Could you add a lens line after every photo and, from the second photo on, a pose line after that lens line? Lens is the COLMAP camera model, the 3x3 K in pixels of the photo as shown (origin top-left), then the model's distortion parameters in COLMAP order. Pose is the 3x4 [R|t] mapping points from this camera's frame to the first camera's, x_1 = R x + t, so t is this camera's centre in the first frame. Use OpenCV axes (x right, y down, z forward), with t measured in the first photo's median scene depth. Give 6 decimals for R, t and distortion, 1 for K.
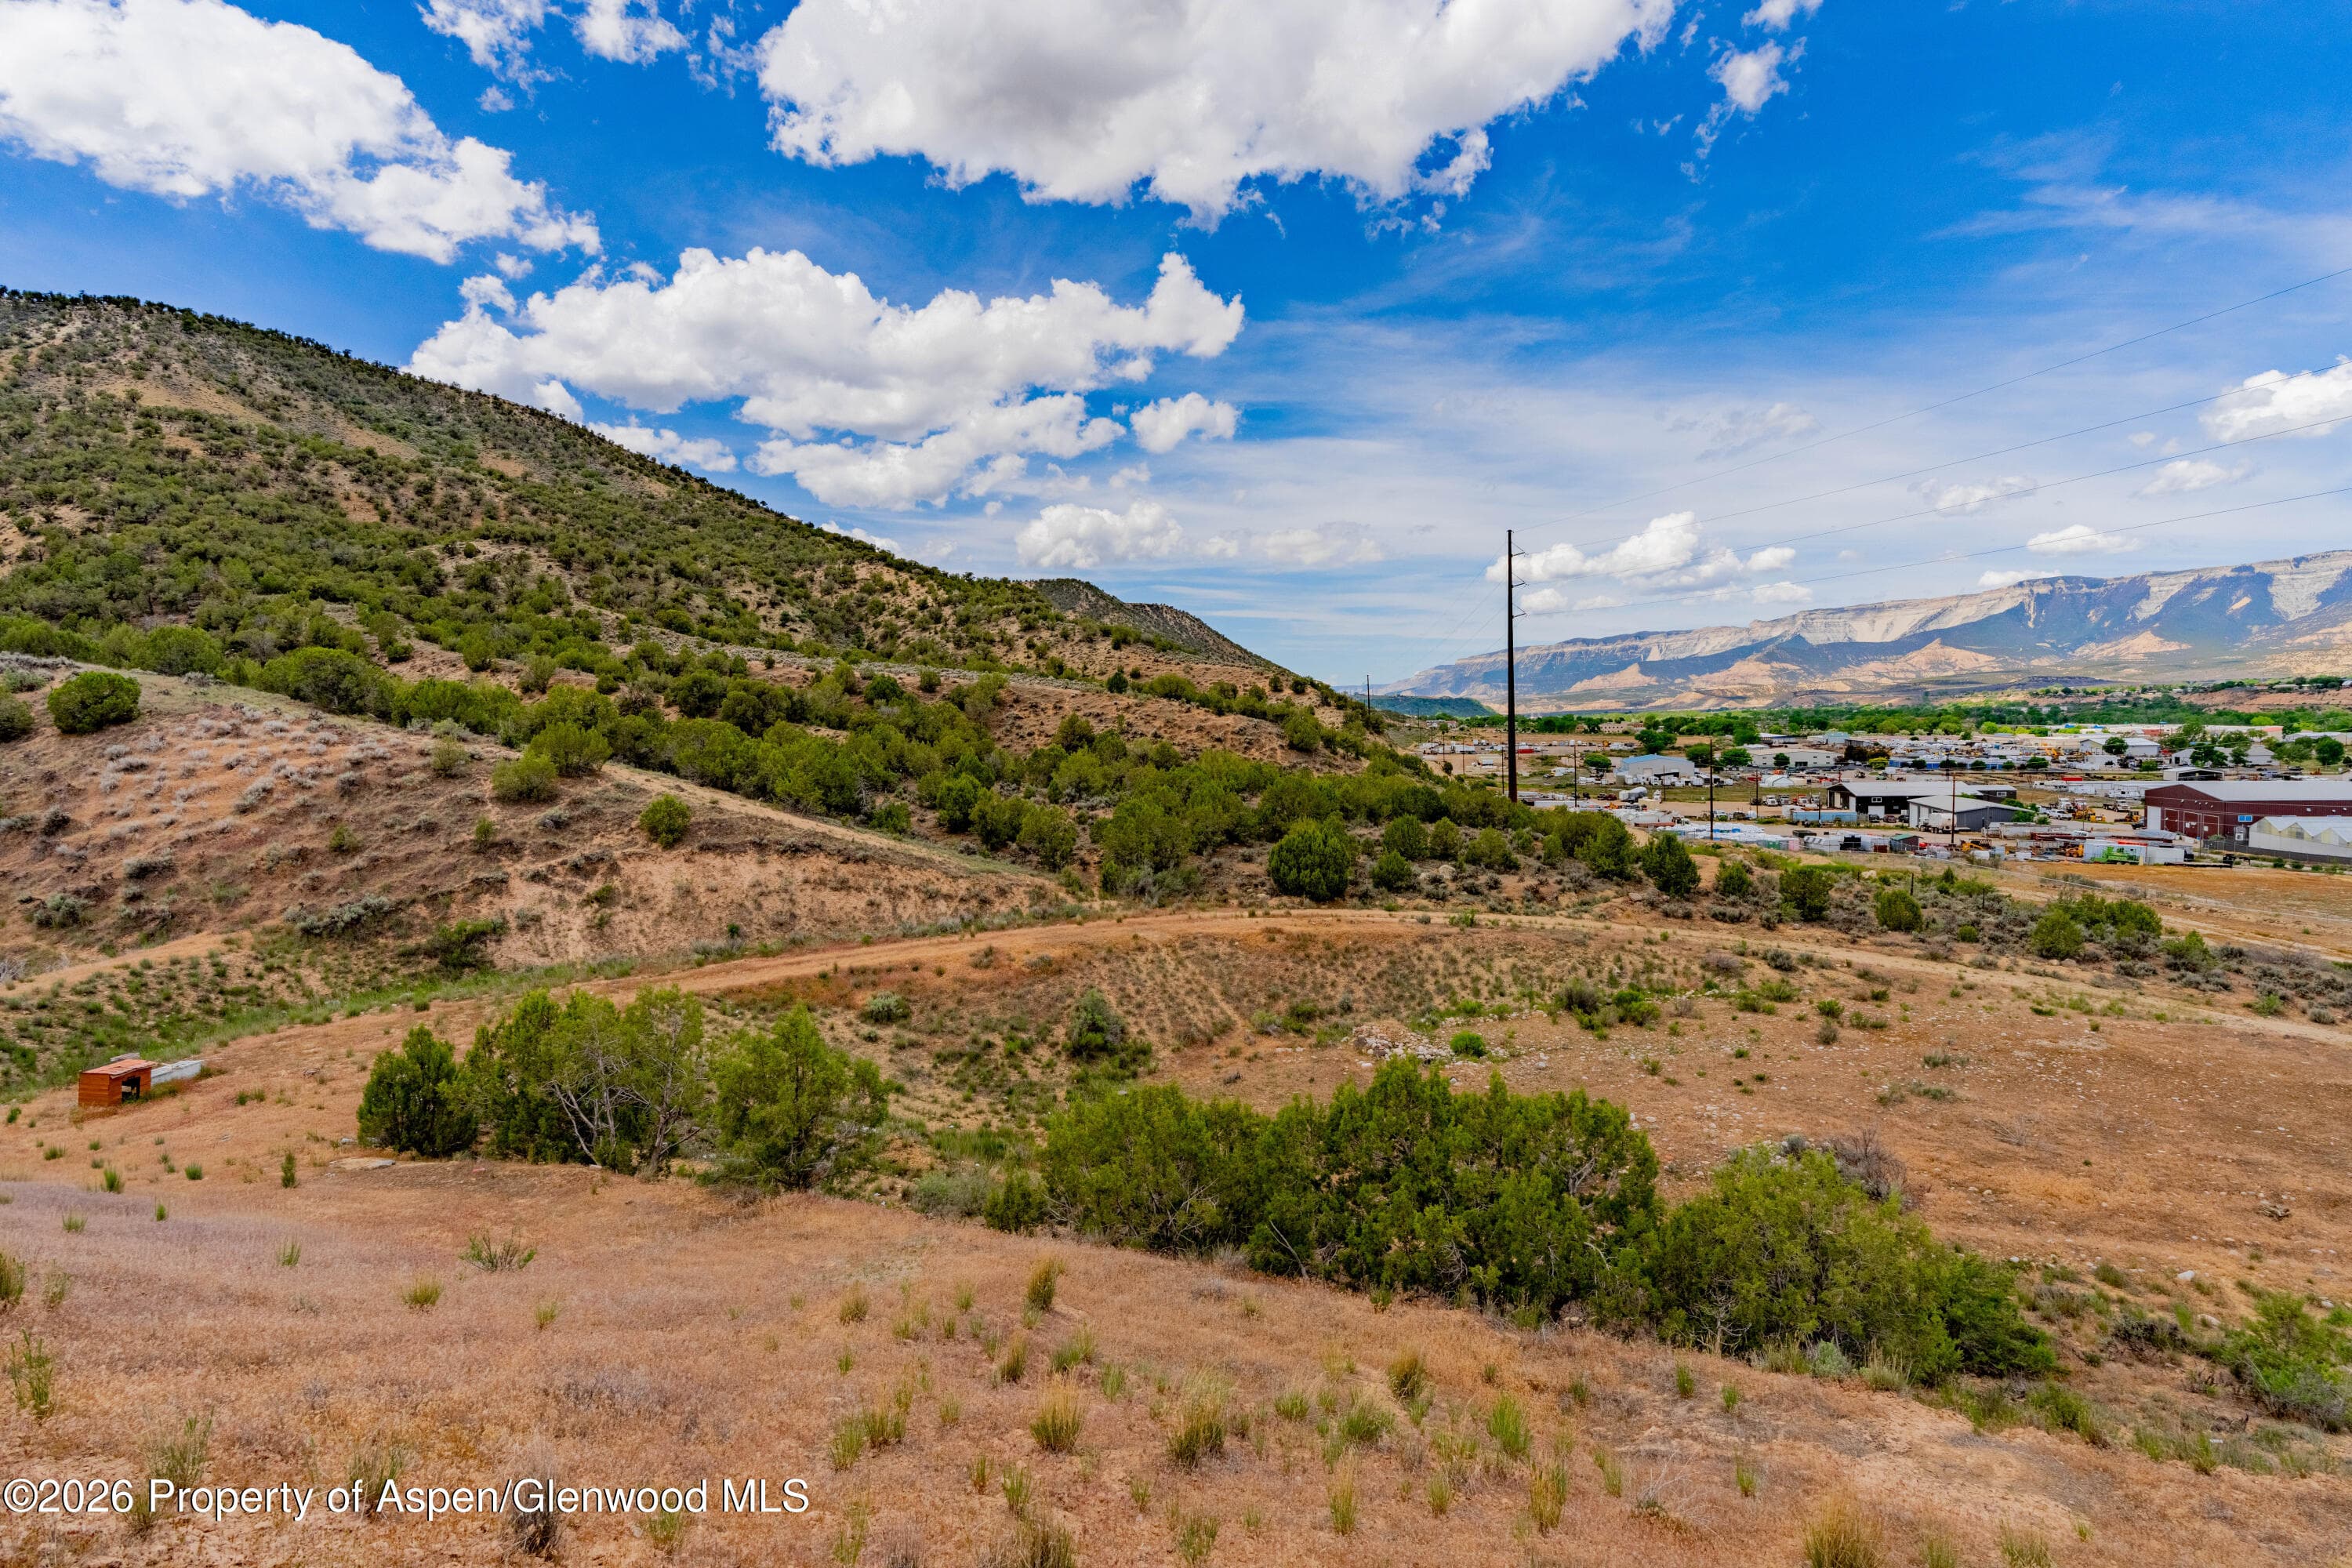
lens RADIAL K [[1102.3, 0, 1225.7], [0, 1102.3, 784.6], [0, 0, 1]] dist [-0.005516, 0.000104]
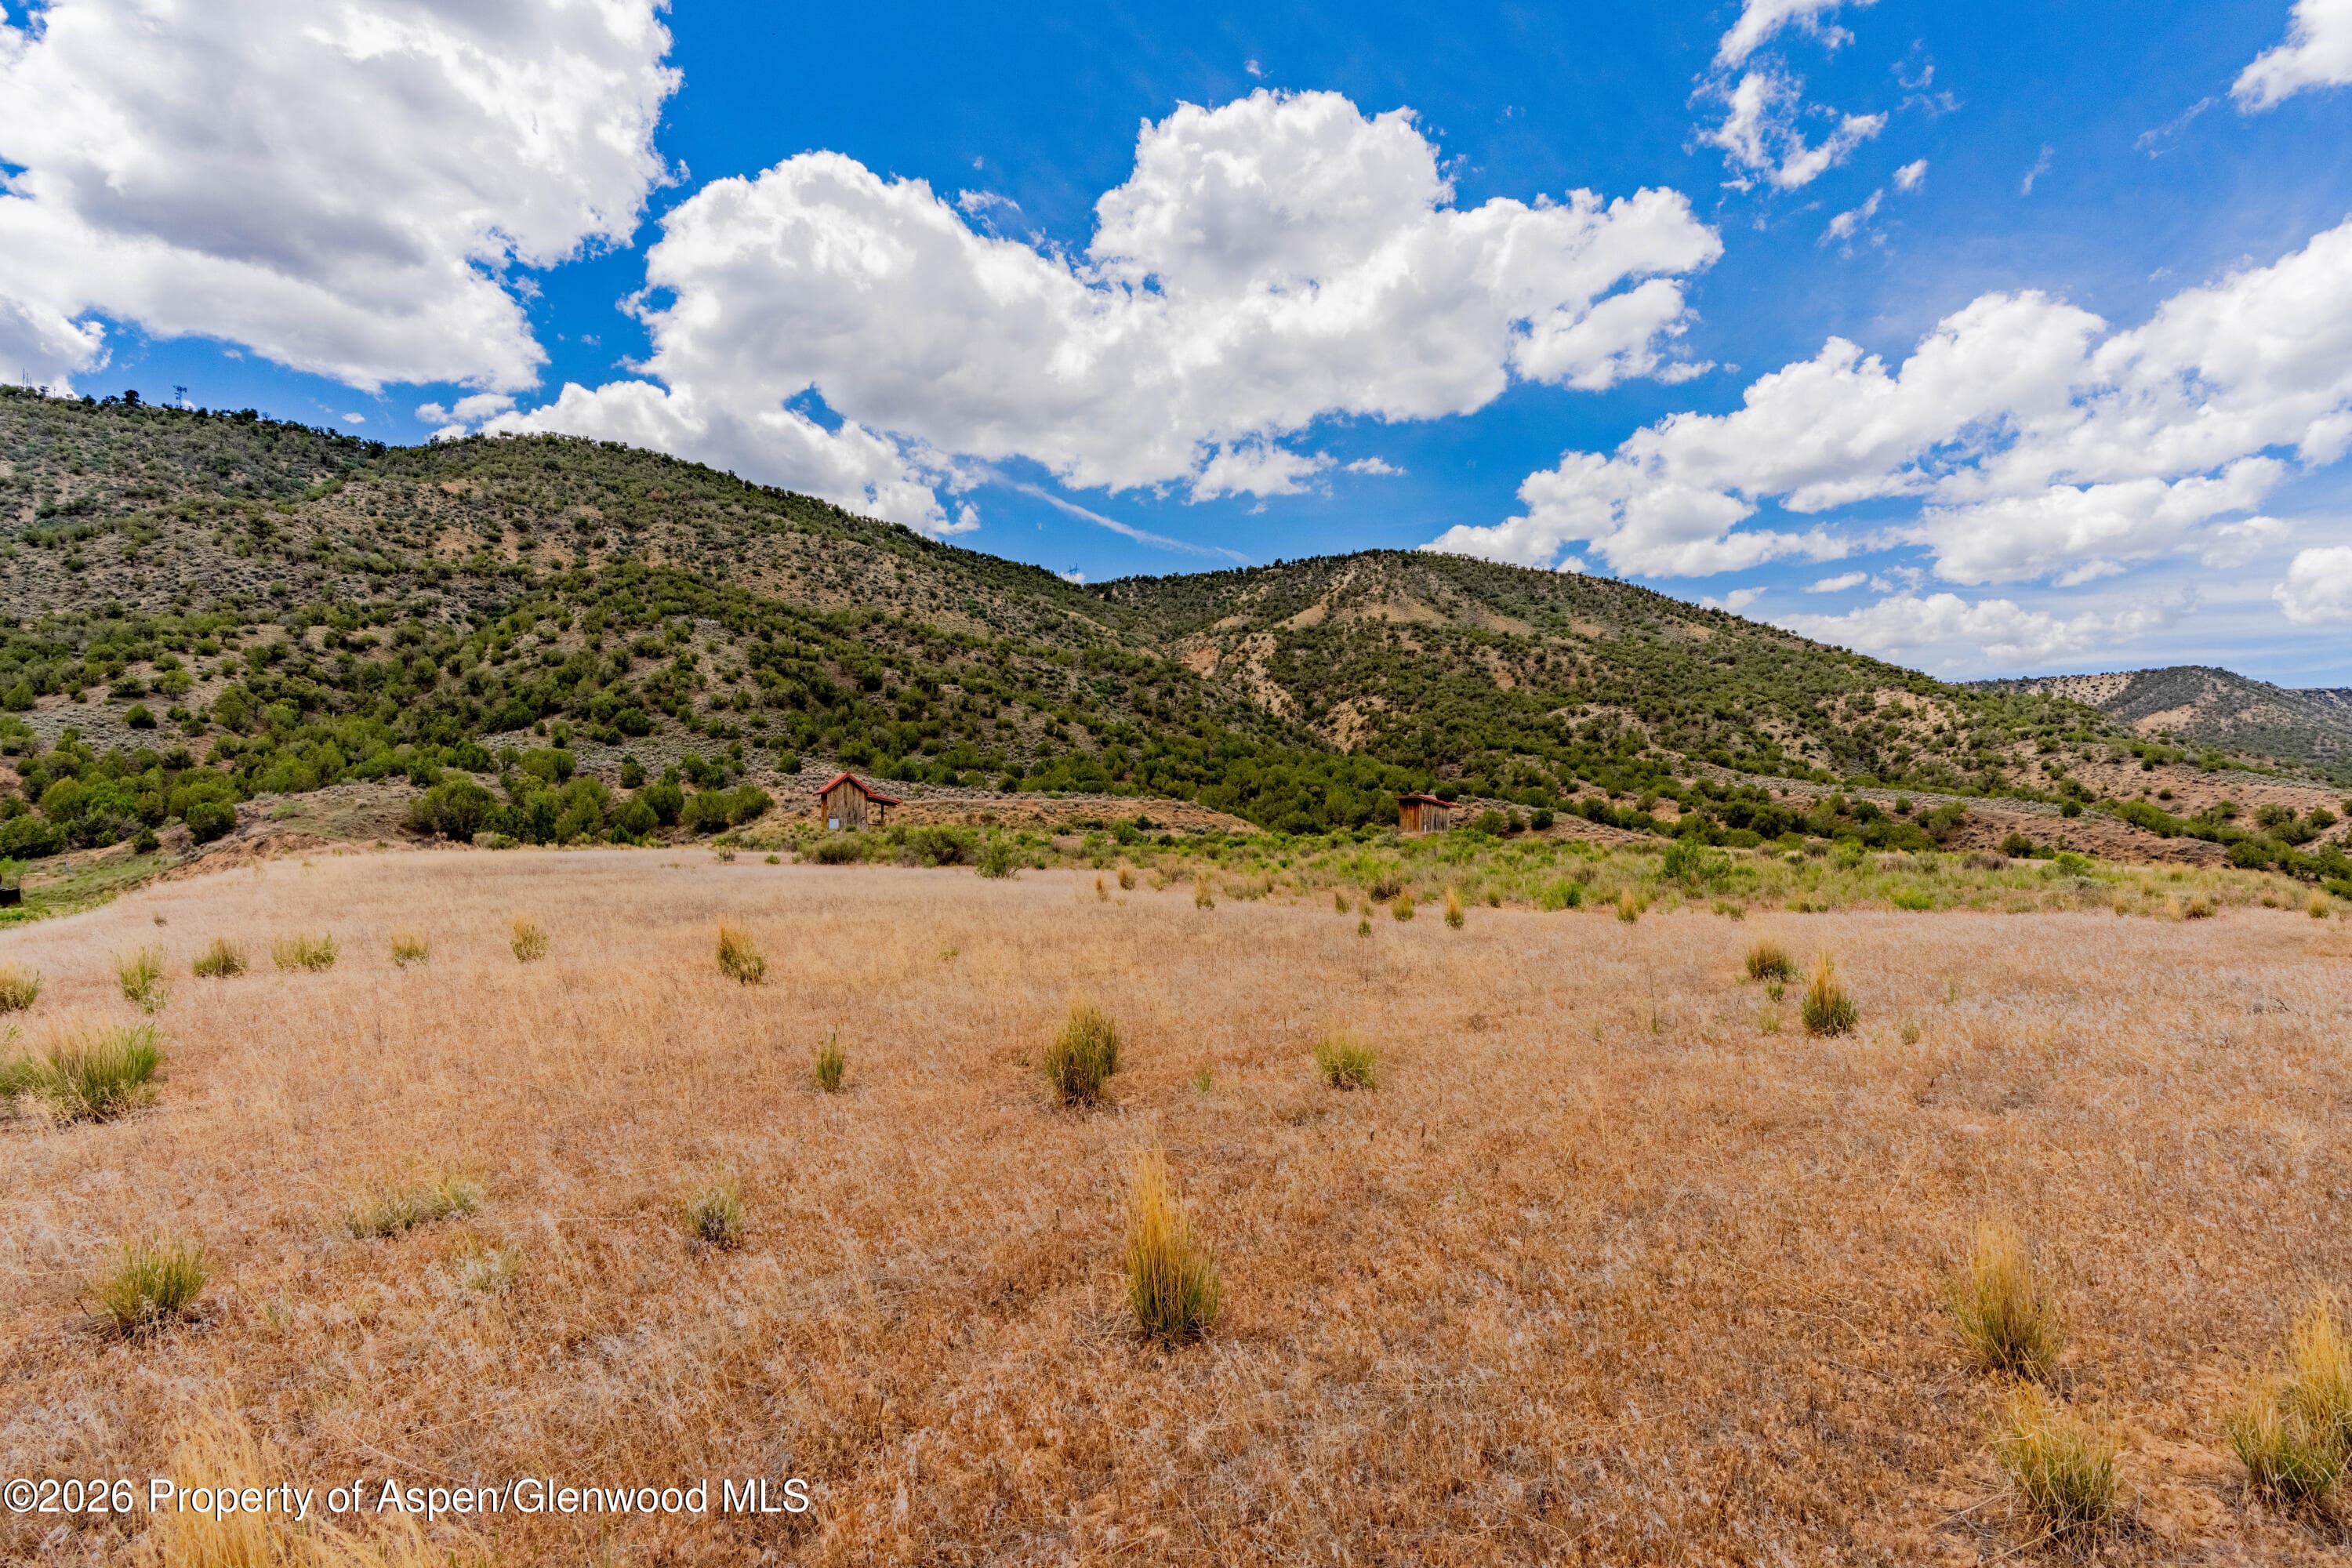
lens RADIAL K [[1166.5, 0, 1176.0], [0, 1166.5, 784.0], [0, 0, 1]] dist [0.000214, 0.000548]
pose [[0.635415, -0.000603, -0.772171, 0.147837], [-0.072636, 0.995519, -0.060548, 0.017830], [0.768747, 0.094560, 0.632524, -0.332624]]
